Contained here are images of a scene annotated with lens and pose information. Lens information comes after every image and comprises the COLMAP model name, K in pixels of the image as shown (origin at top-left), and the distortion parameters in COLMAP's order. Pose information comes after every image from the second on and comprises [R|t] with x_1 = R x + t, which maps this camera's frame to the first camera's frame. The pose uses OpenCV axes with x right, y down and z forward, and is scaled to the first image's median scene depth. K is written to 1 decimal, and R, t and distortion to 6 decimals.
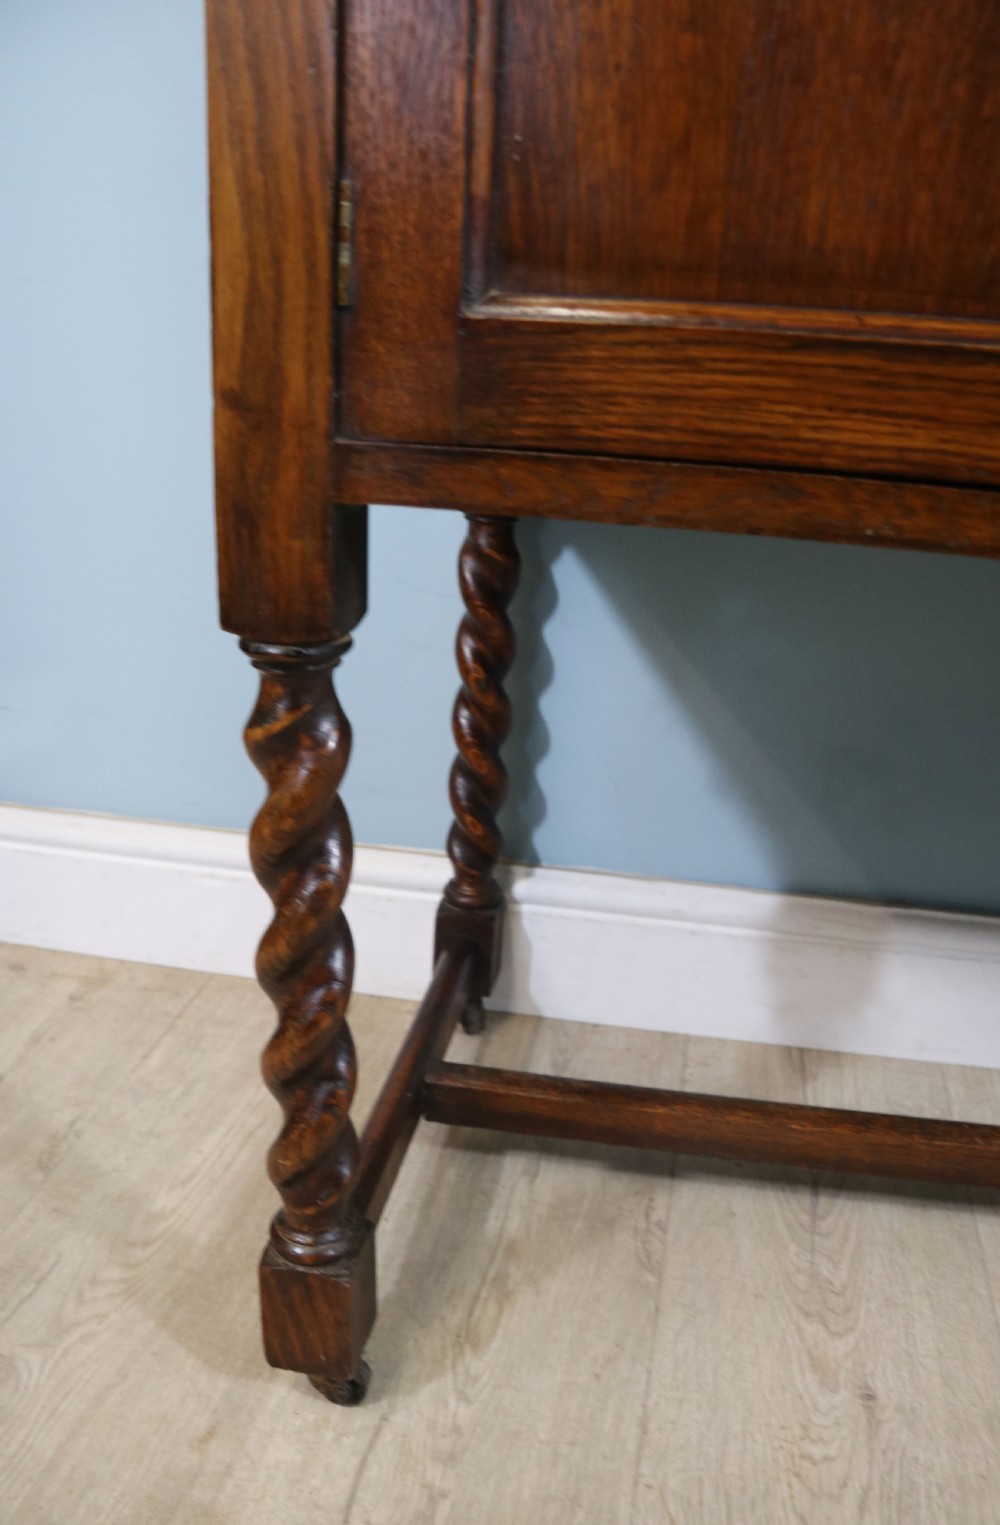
lens RADIAL K [[1247.3, 0, 517.9], [0, 1247.3, 796.0], [0, 0, 1]] dist [-0.167935, 0.071289]
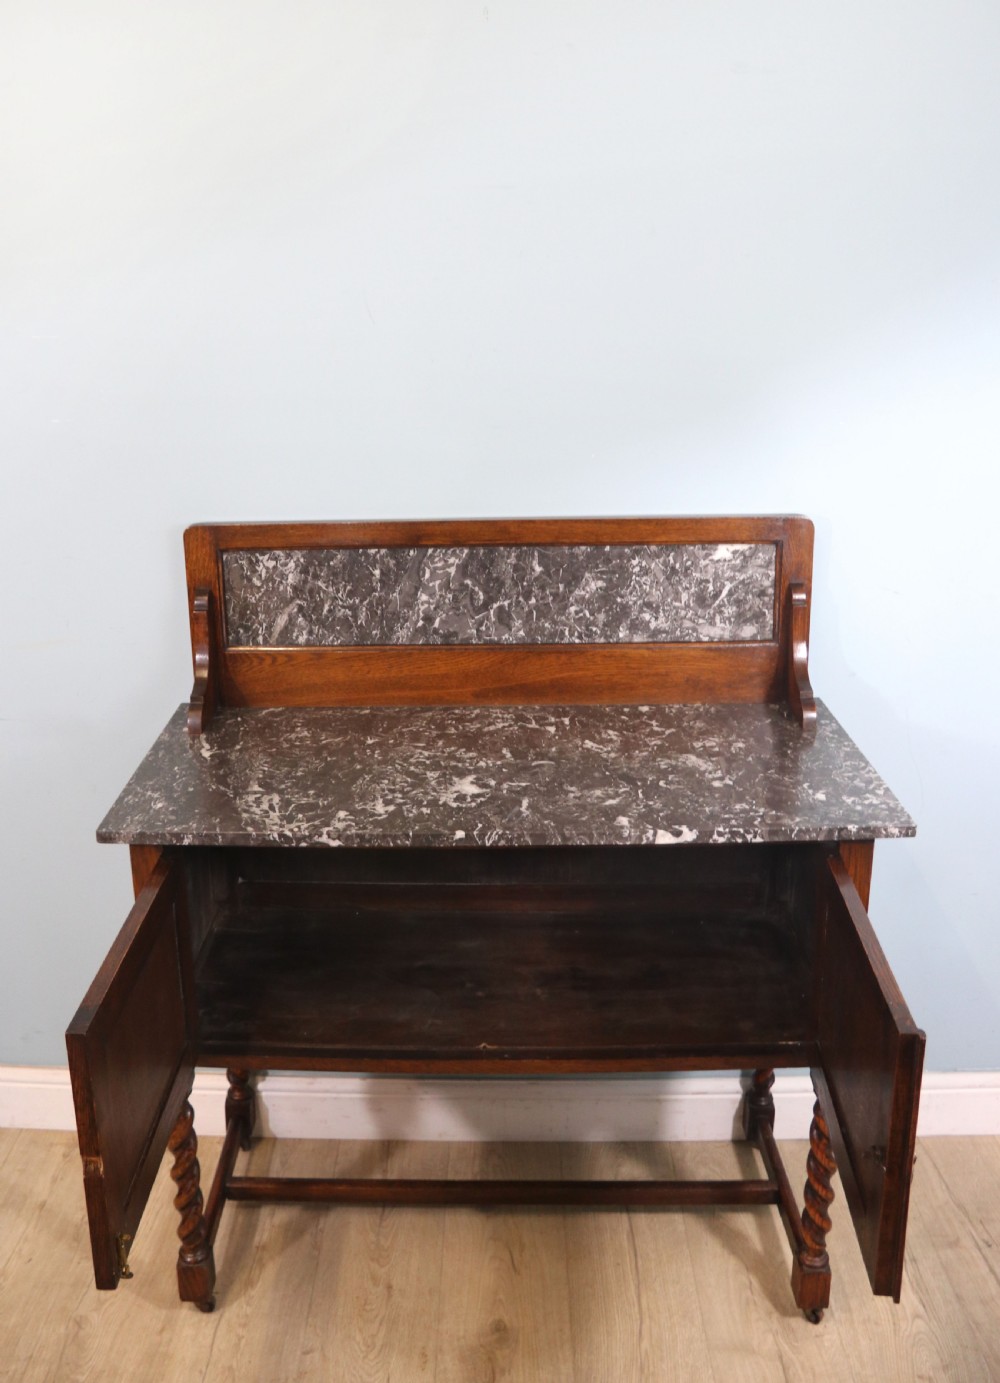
lens RADIAL K [[1261.2, 0, 455.4], [0, 1261.2, 594.8], [0, 0, 1]] dist [-0.103537, 0.000000]
pose [[0.988416, -0.088910, 0.122998, 0.357637], [0.101552, 0.989726, -0.100649, -1.266788], [-0.112786, 0.111974, 0.987290, -3.195554]]
